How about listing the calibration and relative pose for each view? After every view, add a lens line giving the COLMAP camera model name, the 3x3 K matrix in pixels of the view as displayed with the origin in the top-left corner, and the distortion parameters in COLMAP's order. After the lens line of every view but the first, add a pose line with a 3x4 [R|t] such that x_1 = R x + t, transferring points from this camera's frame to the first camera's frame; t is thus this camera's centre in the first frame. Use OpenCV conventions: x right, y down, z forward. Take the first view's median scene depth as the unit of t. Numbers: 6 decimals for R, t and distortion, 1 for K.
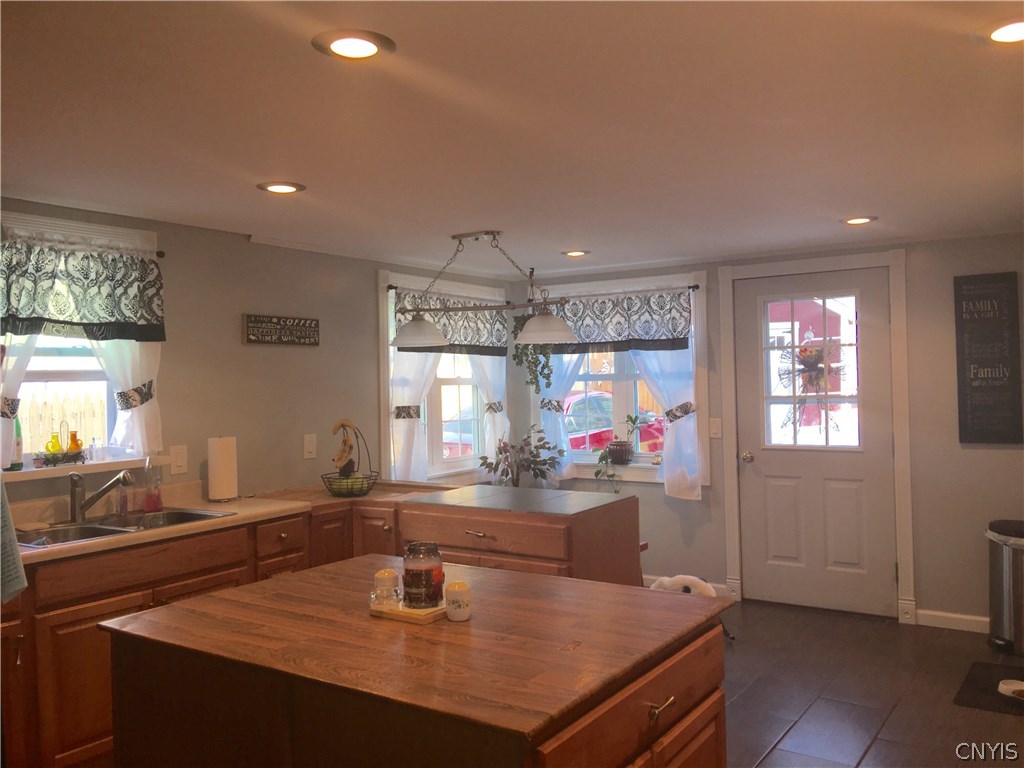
lens RADIAL K [[854.3, 0, 512.9], [0, 854.3, 378.3], [0, 0, 1]] dist [0.069279, -0.118129]
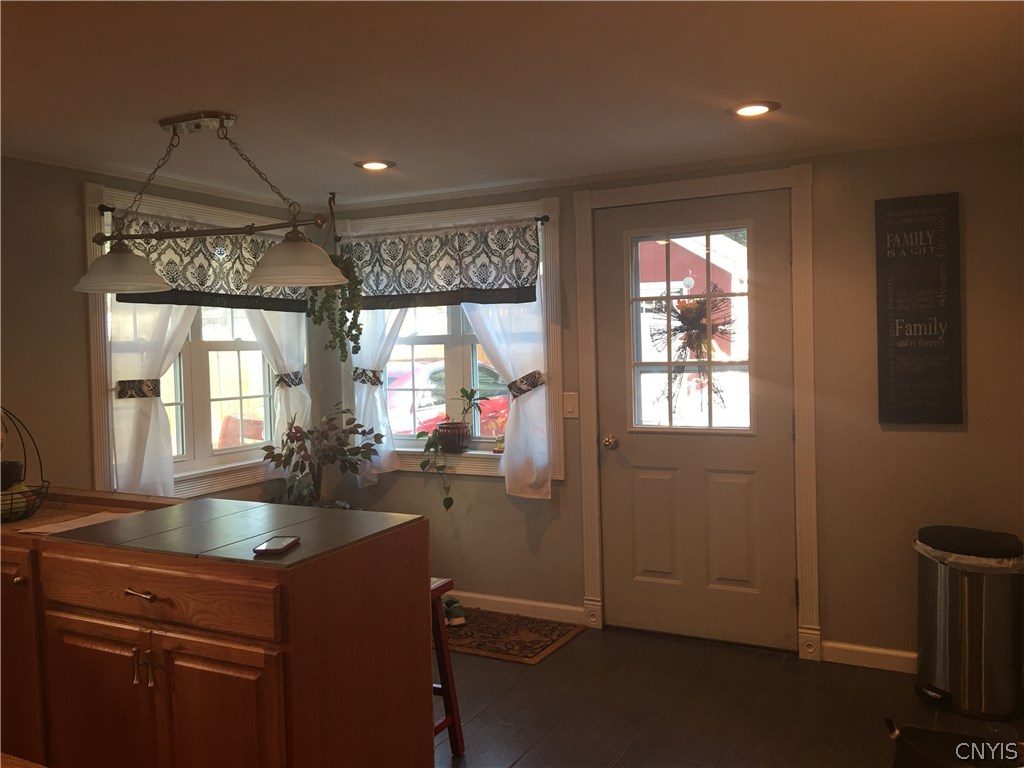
lens RADIAL K [[854.3, 0, 512.9], [0, 854.3, 383.3], [0, 0, 1]] dist [0.069279, -0.118129]
pose [[0.993530, -0.009125, 0.113205, 0.102780], [0.004182, 0.999030, 0.043825, 0.005278], [-0.113495, -0.043069, 0.992605, 0.259864]]
